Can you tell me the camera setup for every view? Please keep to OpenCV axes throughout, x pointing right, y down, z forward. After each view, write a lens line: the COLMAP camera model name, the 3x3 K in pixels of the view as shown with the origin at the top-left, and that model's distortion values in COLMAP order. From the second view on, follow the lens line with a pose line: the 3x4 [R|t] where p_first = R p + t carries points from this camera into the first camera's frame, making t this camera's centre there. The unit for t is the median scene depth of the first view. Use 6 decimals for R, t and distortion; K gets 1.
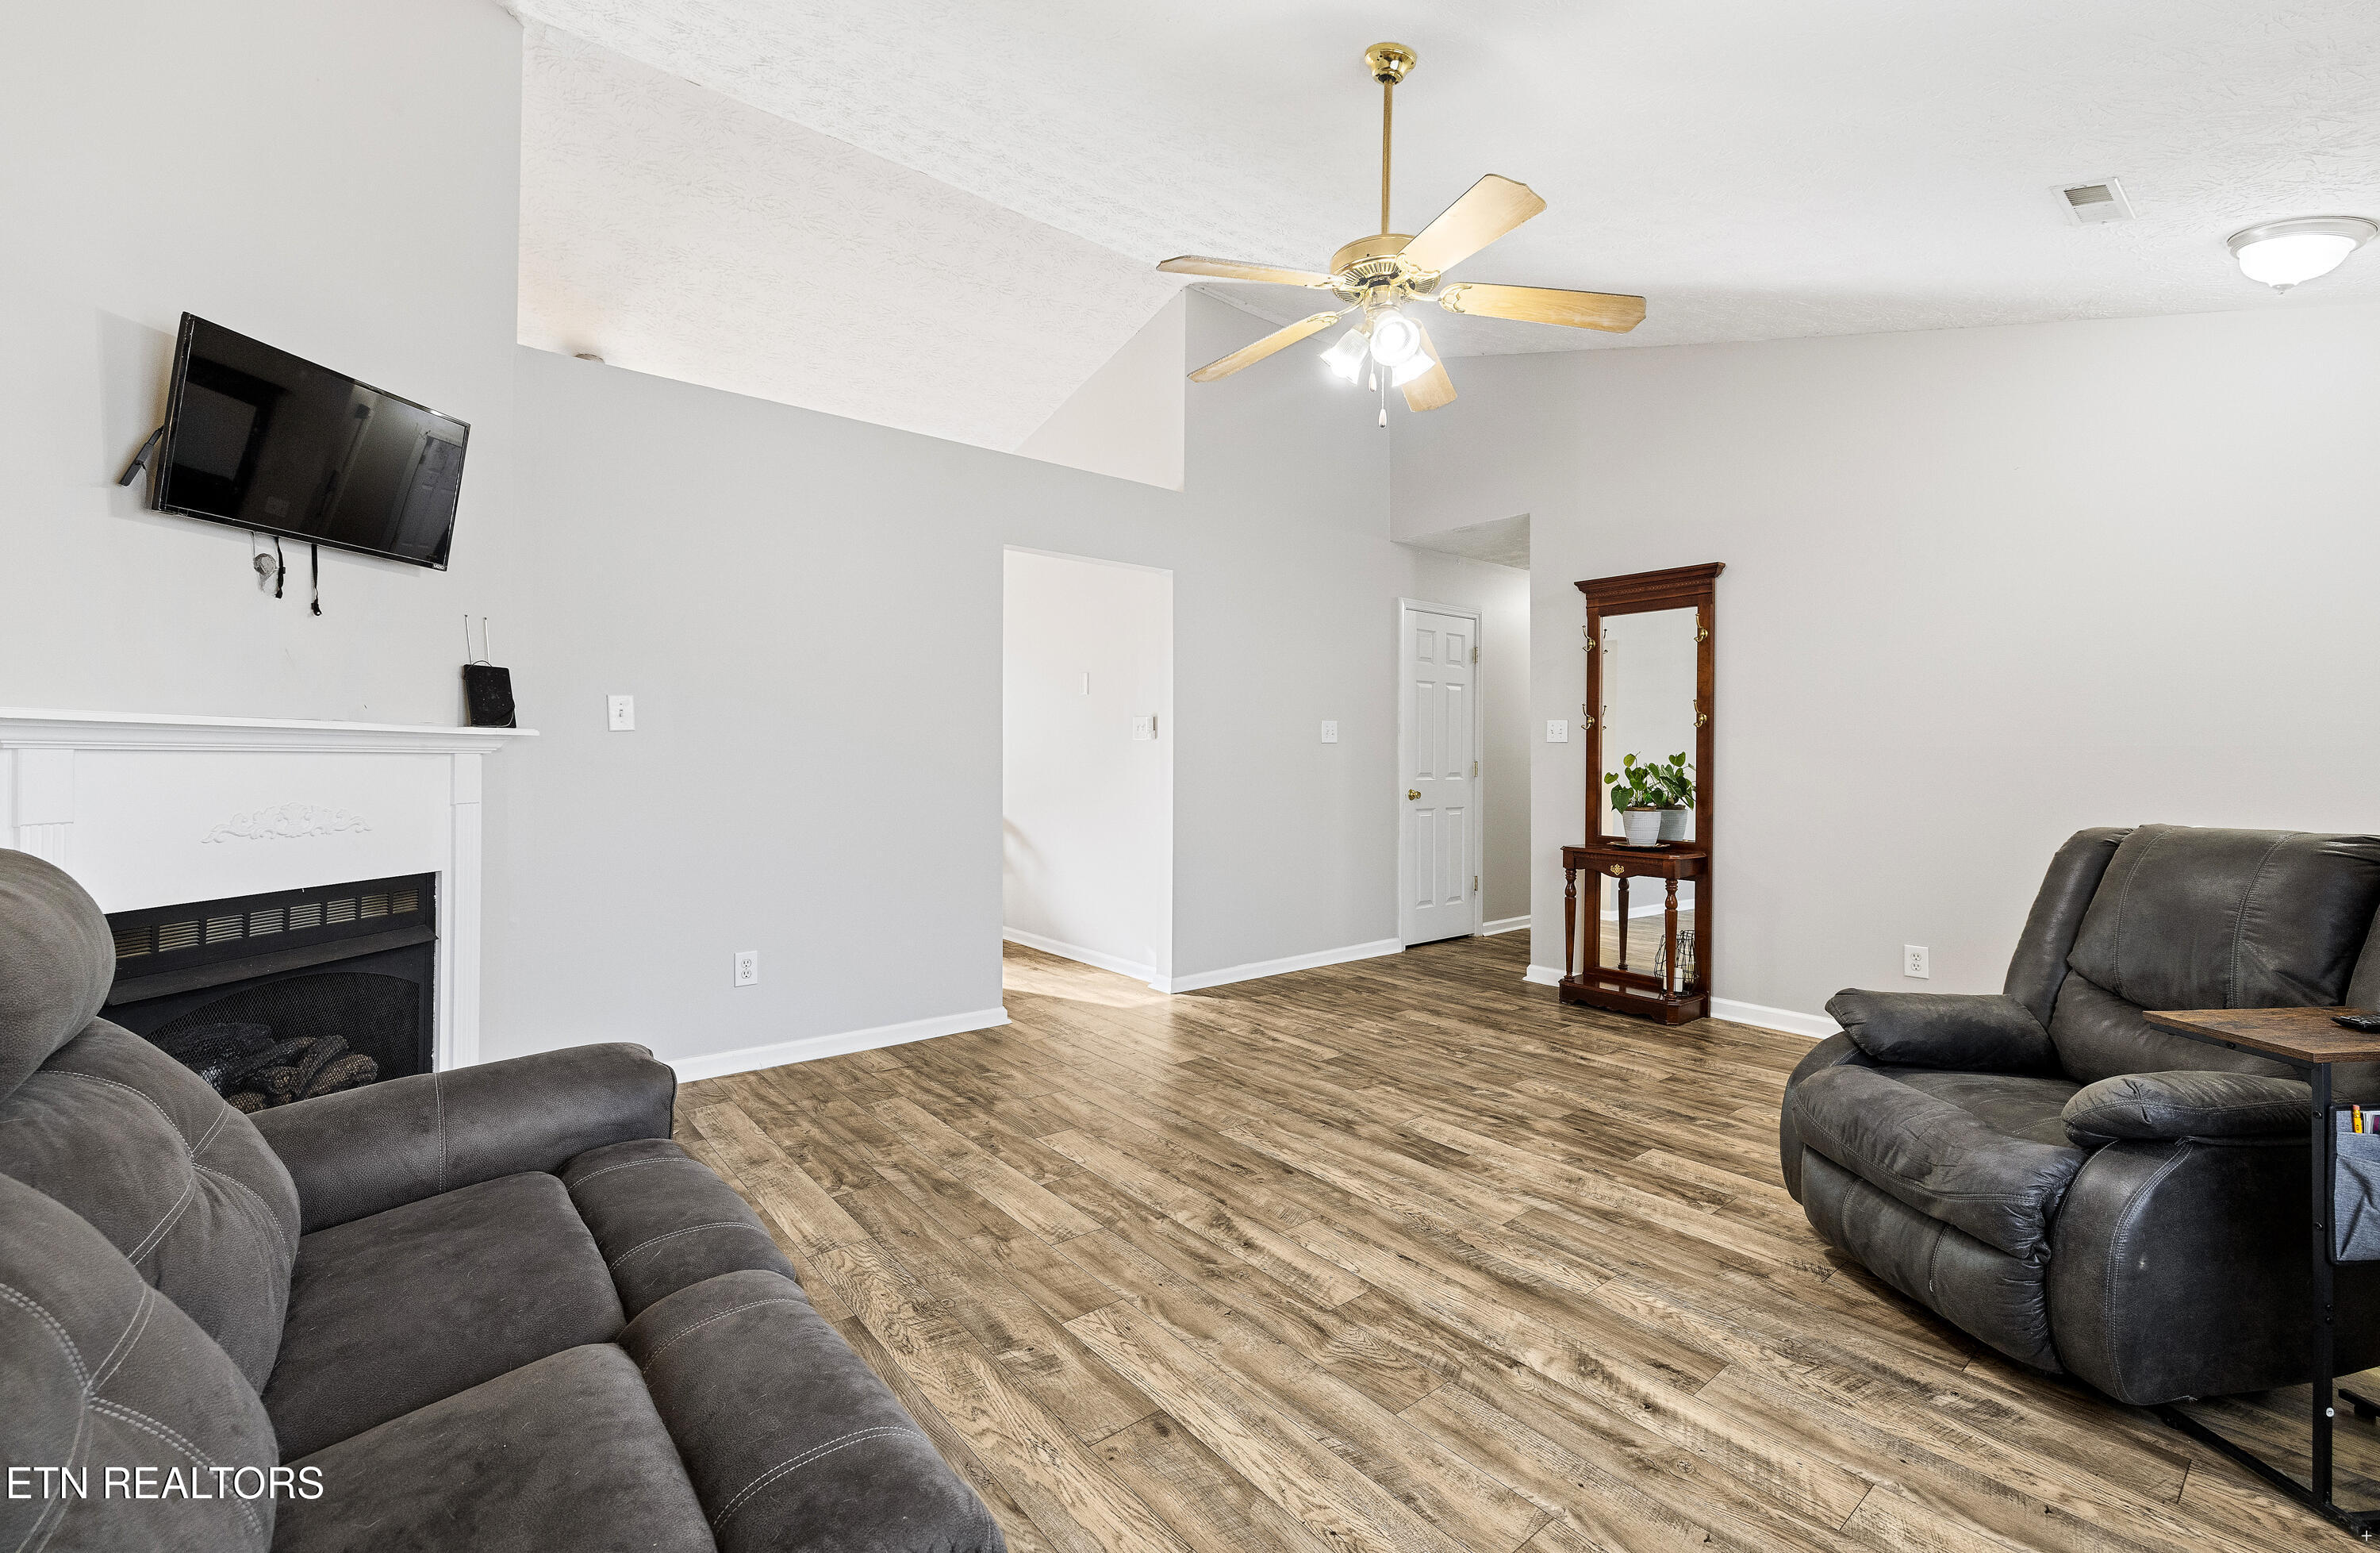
lens RADIAL K [[996.5, 0, 1194.8], [0, 996.5, 756.0], [0, 0, 1]] dist [-0.004576, -0.000393]
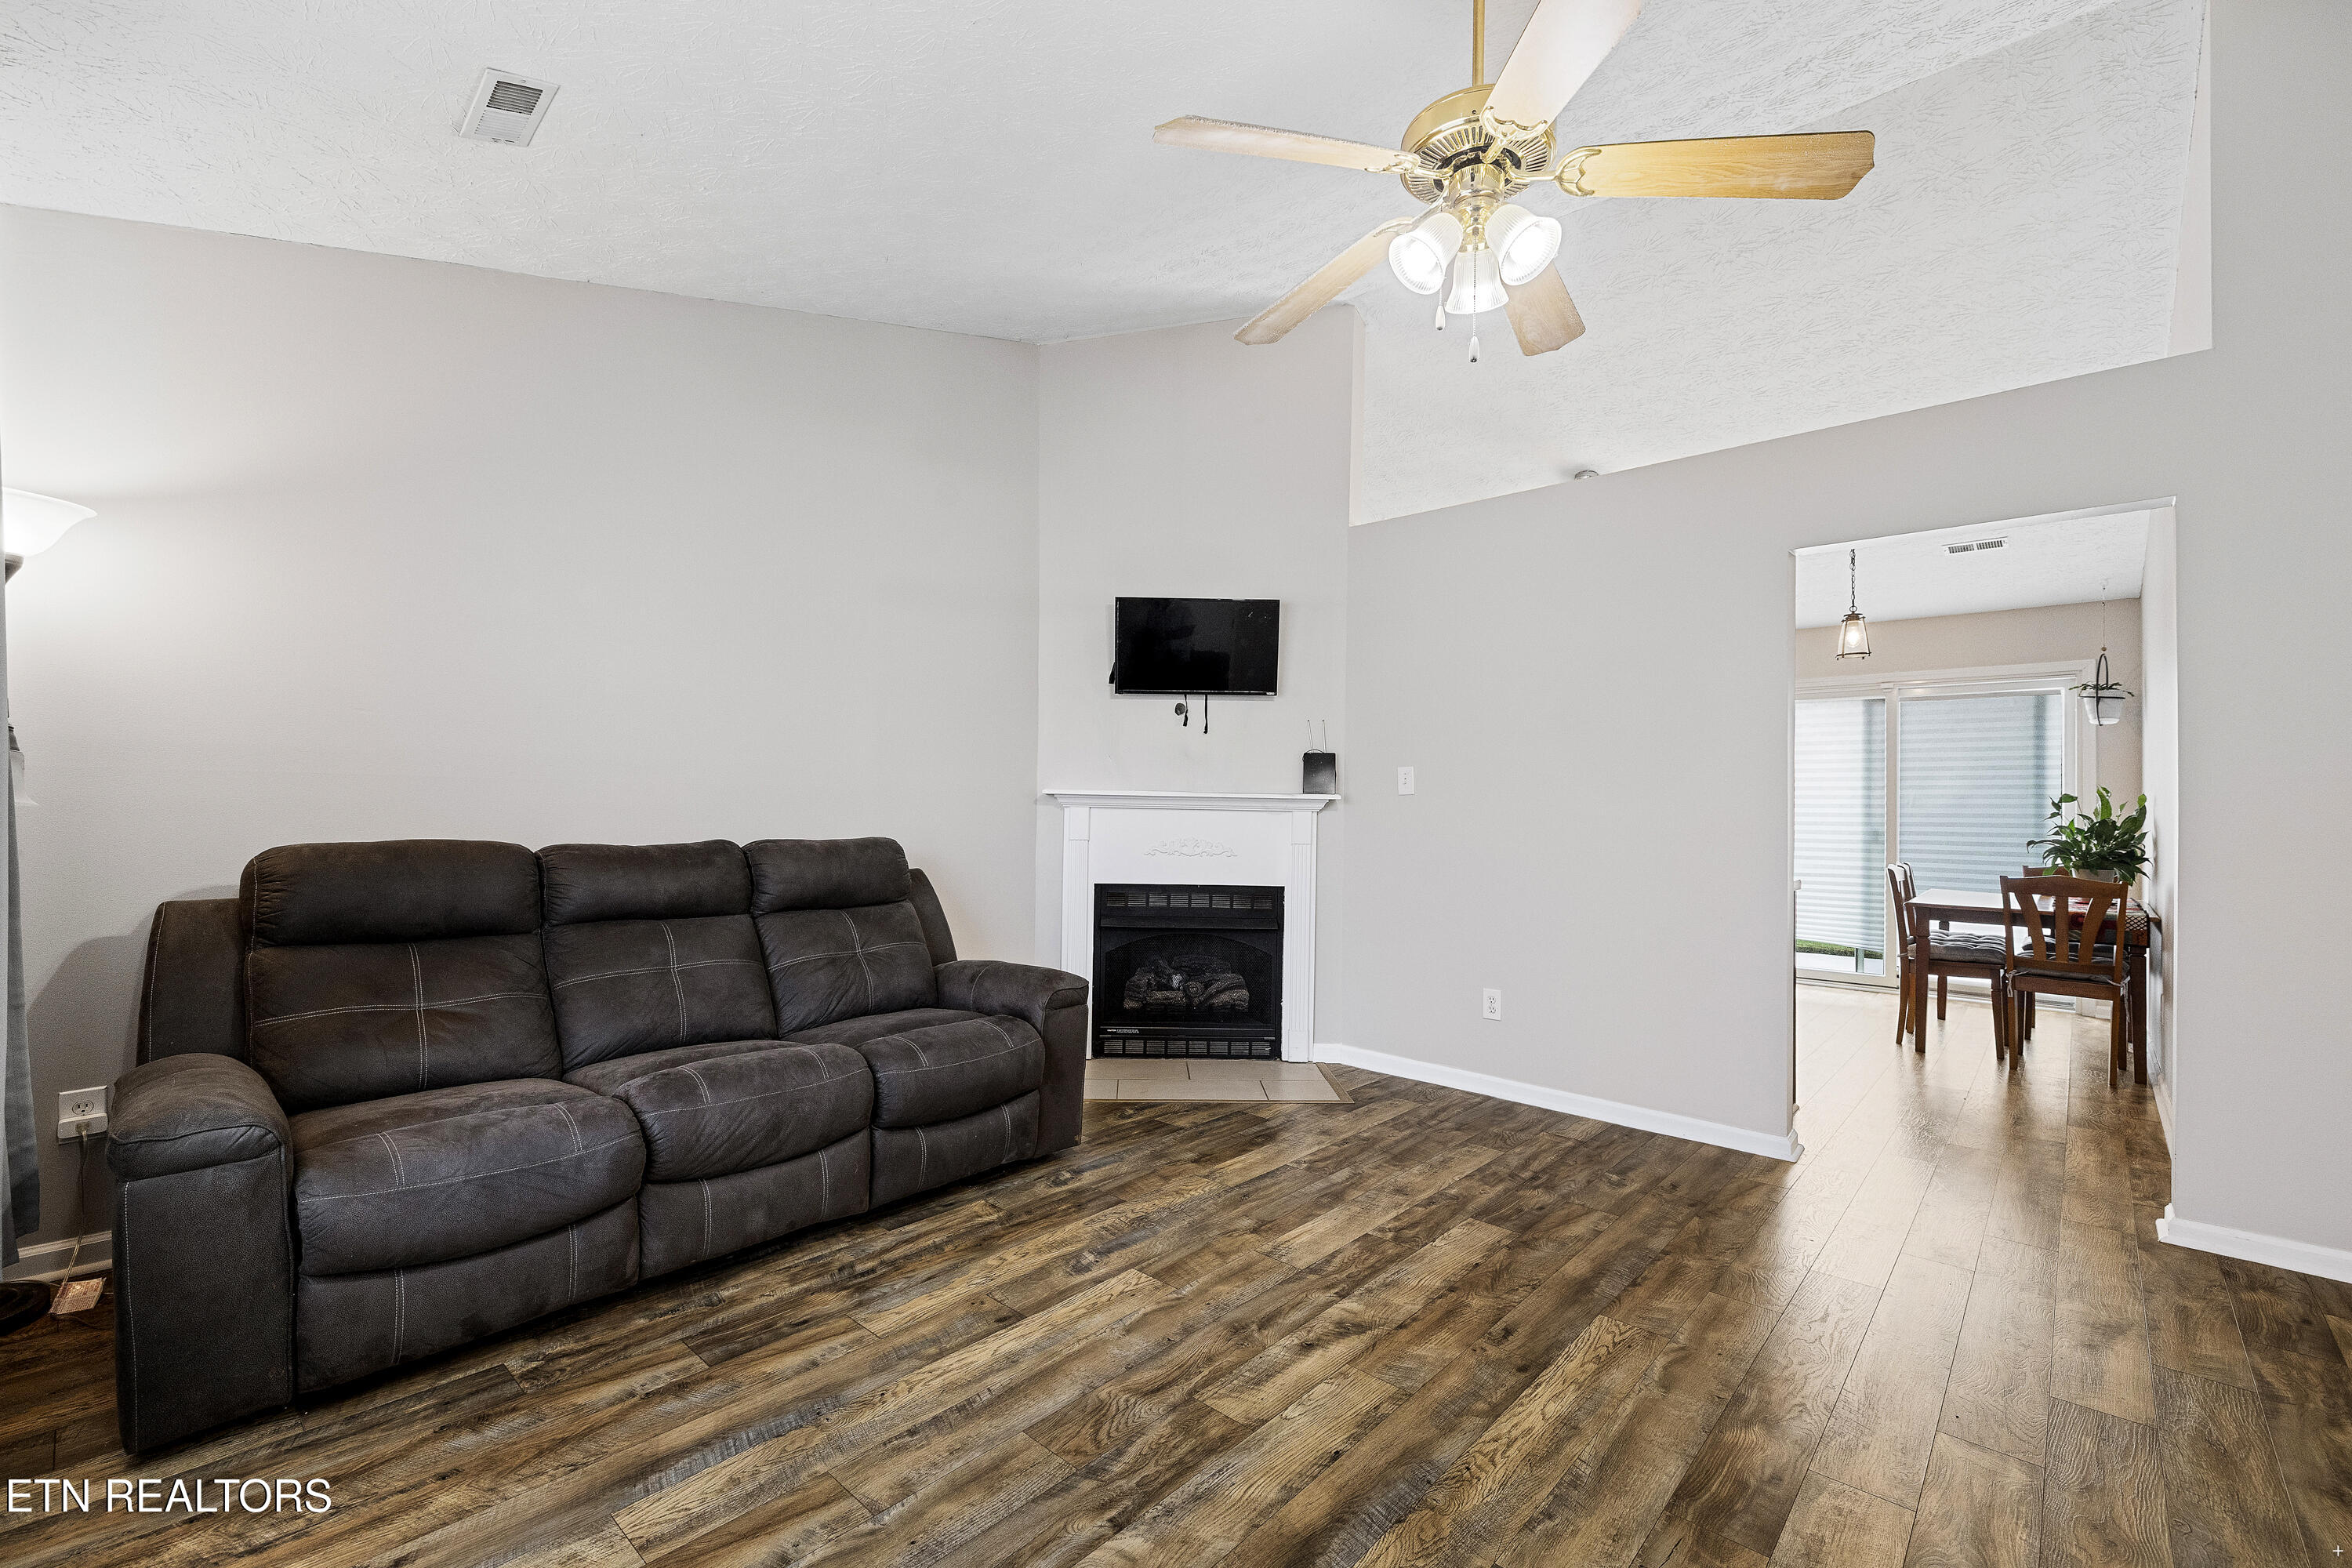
lens RADIAL K [[995.7, 0, 1169.3], [0, 995.7, 797.9], [0, 0, 1]] dist [-0.002833, -0.000054]
pose [[0.142488, -0.013469, -0.989705, 0.884884], [-0.012530, 0.999803, -0.015410, 0.003806], [0.989717, 0.014597, 0.142291, 0.689322]]
